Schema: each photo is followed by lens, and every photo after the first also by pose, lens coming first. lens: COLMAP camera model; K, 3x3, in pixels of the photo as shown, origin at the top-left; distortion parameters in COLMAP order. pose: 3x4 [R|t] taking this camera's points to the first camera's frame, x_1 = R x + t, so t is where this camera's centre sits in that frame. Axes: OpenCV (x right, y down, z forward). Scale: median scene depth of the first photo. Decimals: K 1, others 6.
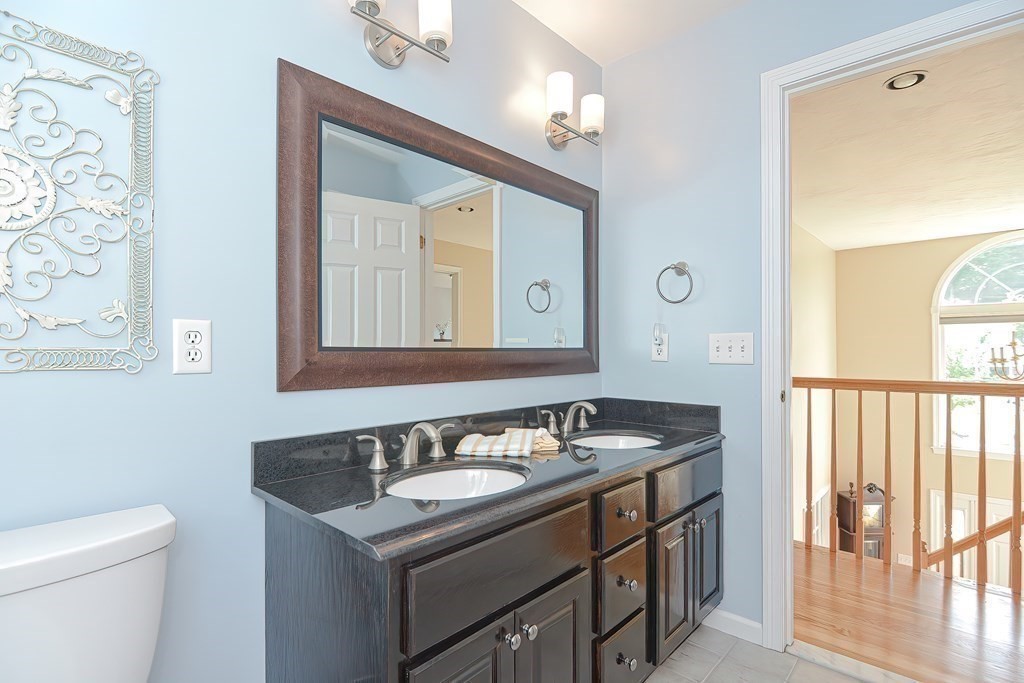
lens RADIAL K [[493.3, 0, 500.4], [0, 493.3, 356.1], [0, 0, 1]] dist [0.010214, -0.014467]
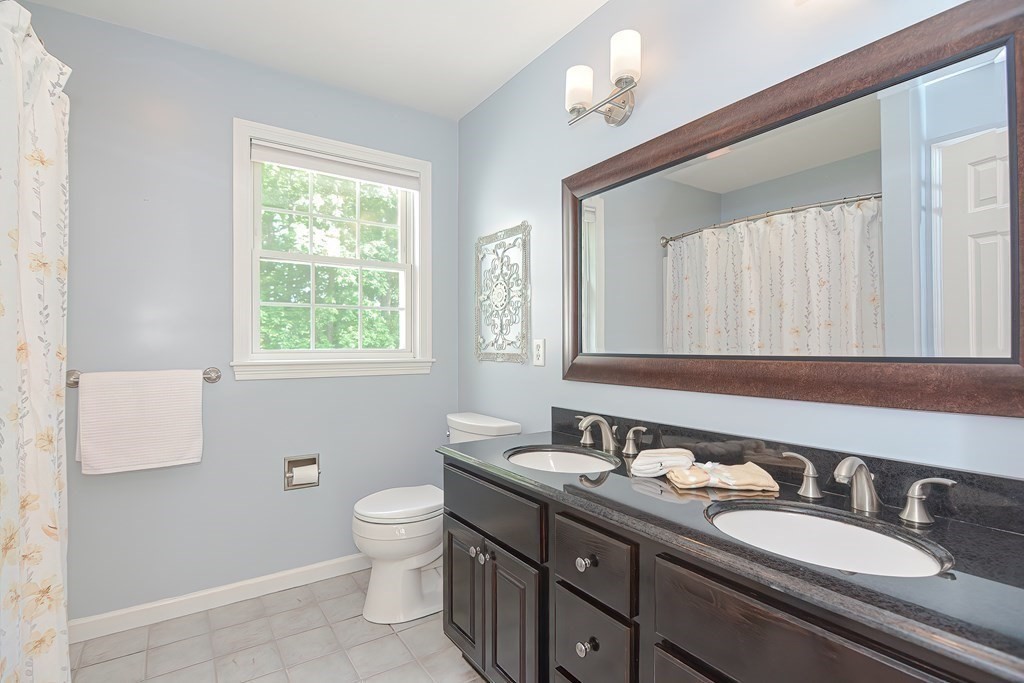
lens RADIAL K [[497.0, 0, 511.7], [0, 497.0, 348.0], [0, 0, 1]] dist [0.010483, -0.015804]
pose [[-0.213994, -0.011518, -0.976767, 1.162125], [-0.028340, 0.999583, -0.005579, -0.019071], [0.976424, 0.026488, -0.214231, 1.123686]]
